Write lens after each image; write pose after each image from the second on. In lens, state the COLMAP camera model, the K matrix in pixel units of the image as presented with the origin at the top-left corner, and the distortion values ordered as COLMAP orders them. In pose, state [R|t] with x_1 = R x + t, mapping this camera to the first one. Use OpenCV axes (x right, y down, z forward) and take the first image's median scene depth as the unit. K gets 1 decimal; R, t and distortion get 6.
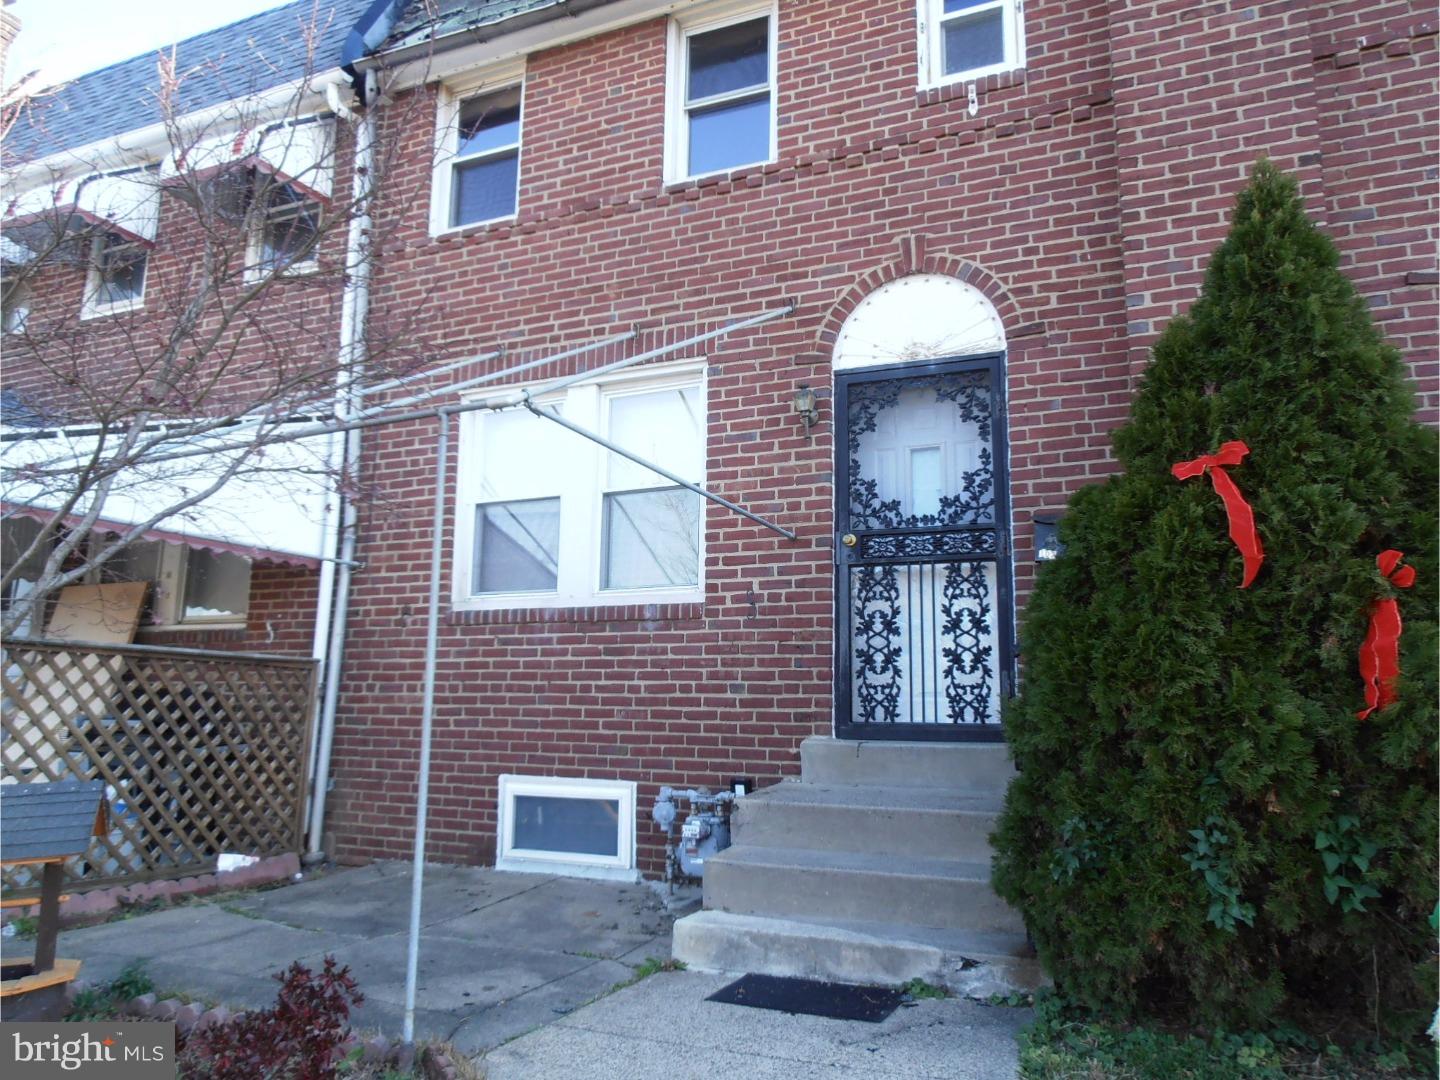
lens RADIAL K [[1014.2, 0, 723.8], [0, 1014.2, 540.7], [0, 0, 1]] dist [-0.013166, 0.005452]
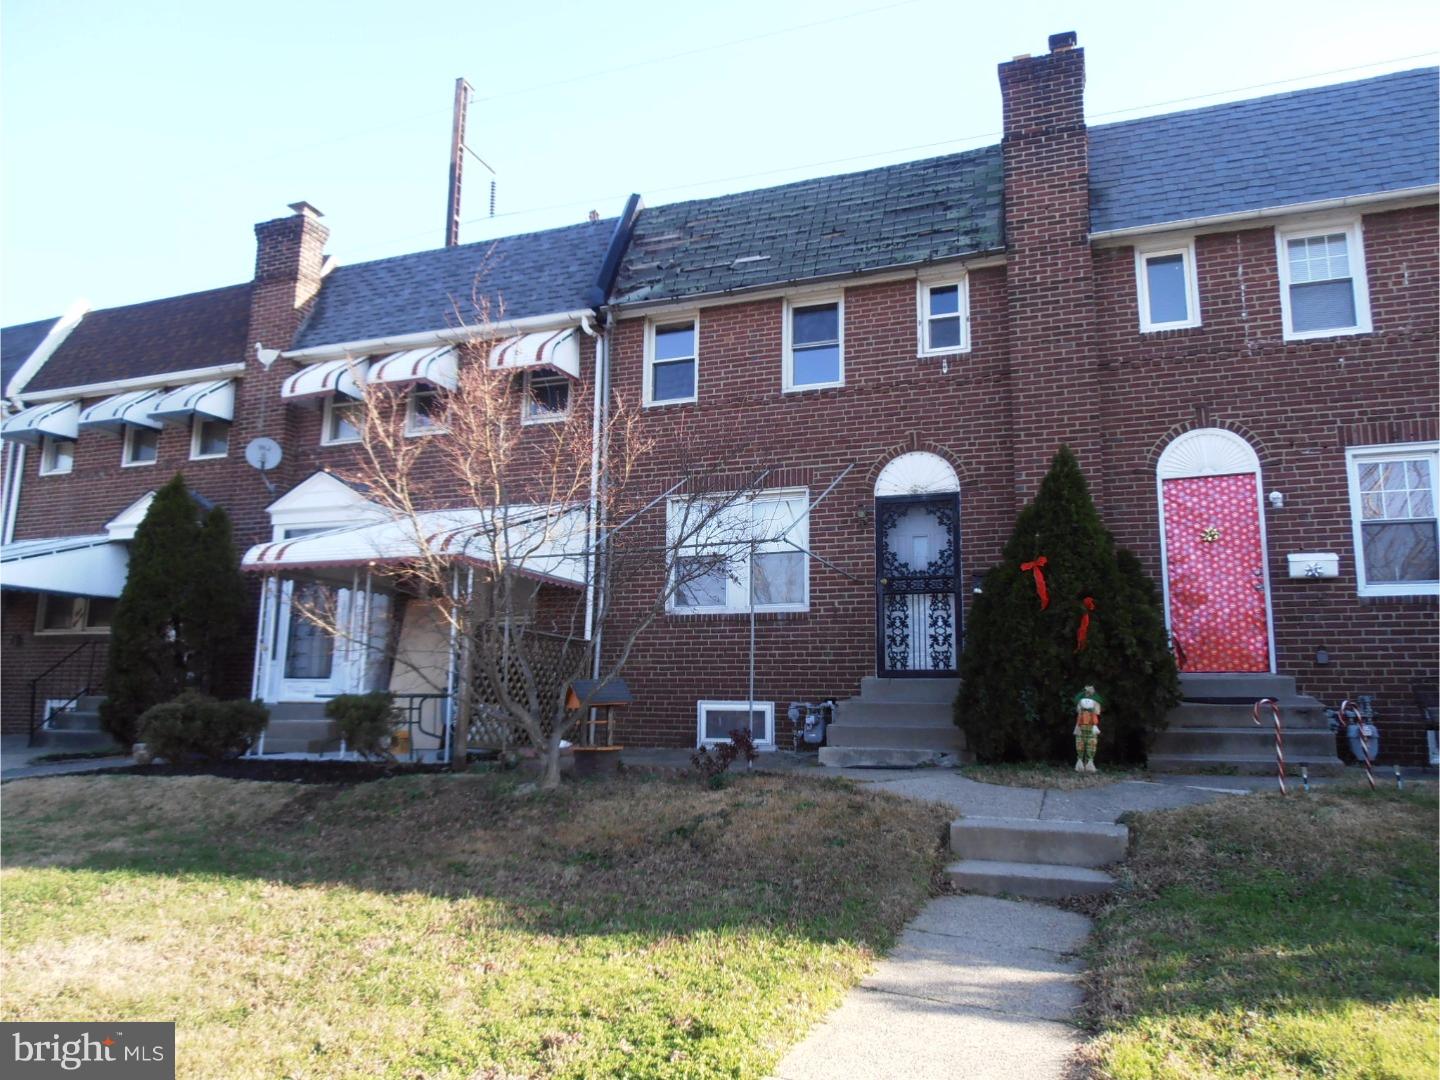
lens RADIAL K [[1014.2, 0, 722.4], [0, 1014.2, 537.1], [0, 0, 1]] dist [-0.013166, 0.005452]
pose [[0.999056, 0.008991, 0.042503, -0.274096], [-0.008725, 0.999941, -0.006446, -0.070644], [-0.042559, 0.006069, 0.999076, -0.979088]]
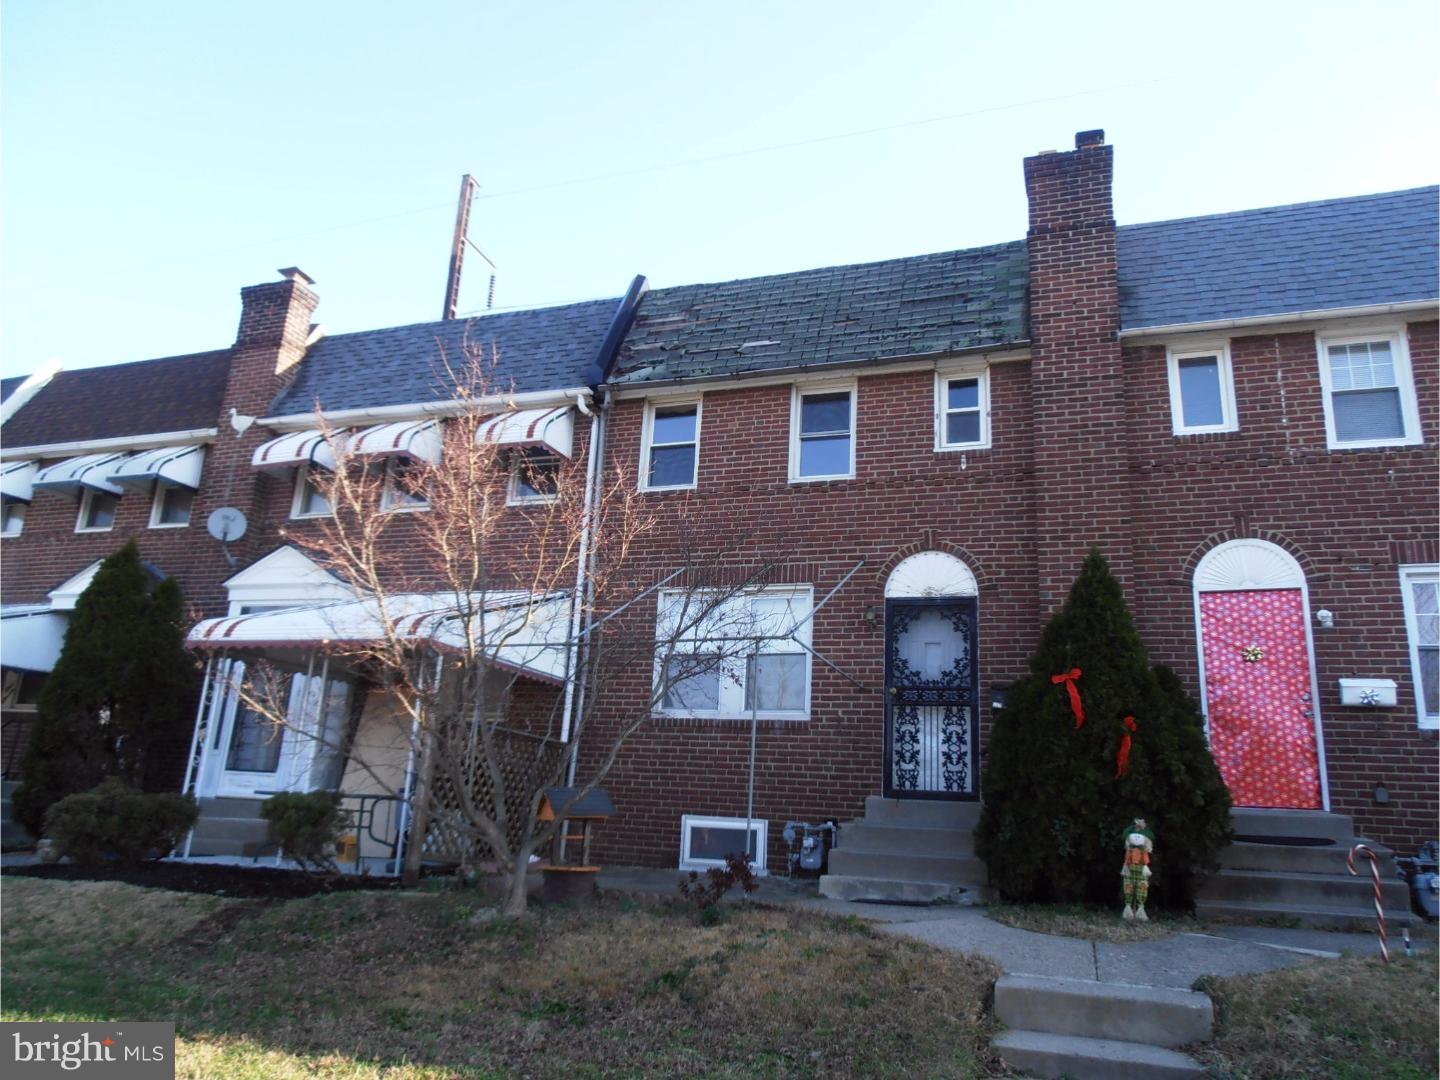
lens RADIAL K [[1014.2, 0, 723.8], [0, 1014.2, 538.5], [0, 0, 1]] dist [-0.013166, 0.005452]
pose [[0.996377, 0.059807, 0.060460, -0.300400], [-0.052865, 0.992465, -0.110541, -0.053615], [-0.066616, 0.106944, 0.992031, -0.821652]]
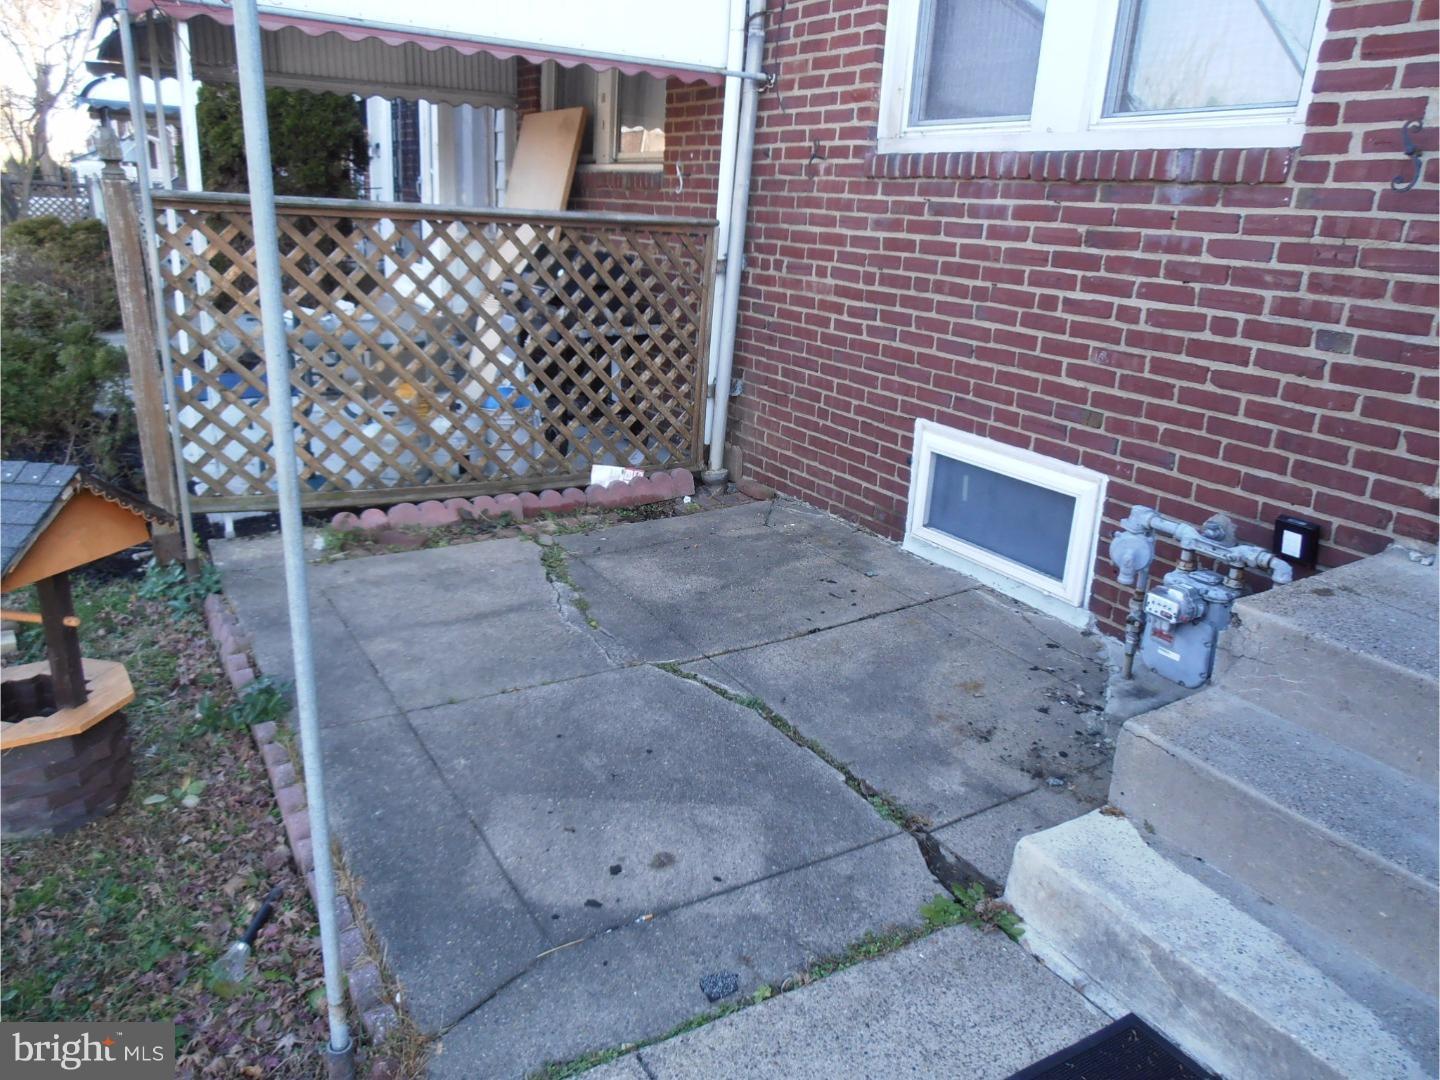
lens RADIAL K [[1014.2, 0, 719.9], [0, 1014.2, 539.0], [0, 0, 1]] dist [-0.013166, 0.005452]
pose [[0.816449, 0.211169, -0.537419, 0.050762], [0.051791, 0.900195, 0.432397, 0.008489], [0.575091, -0.380863, 0.724026, 0.436407]]
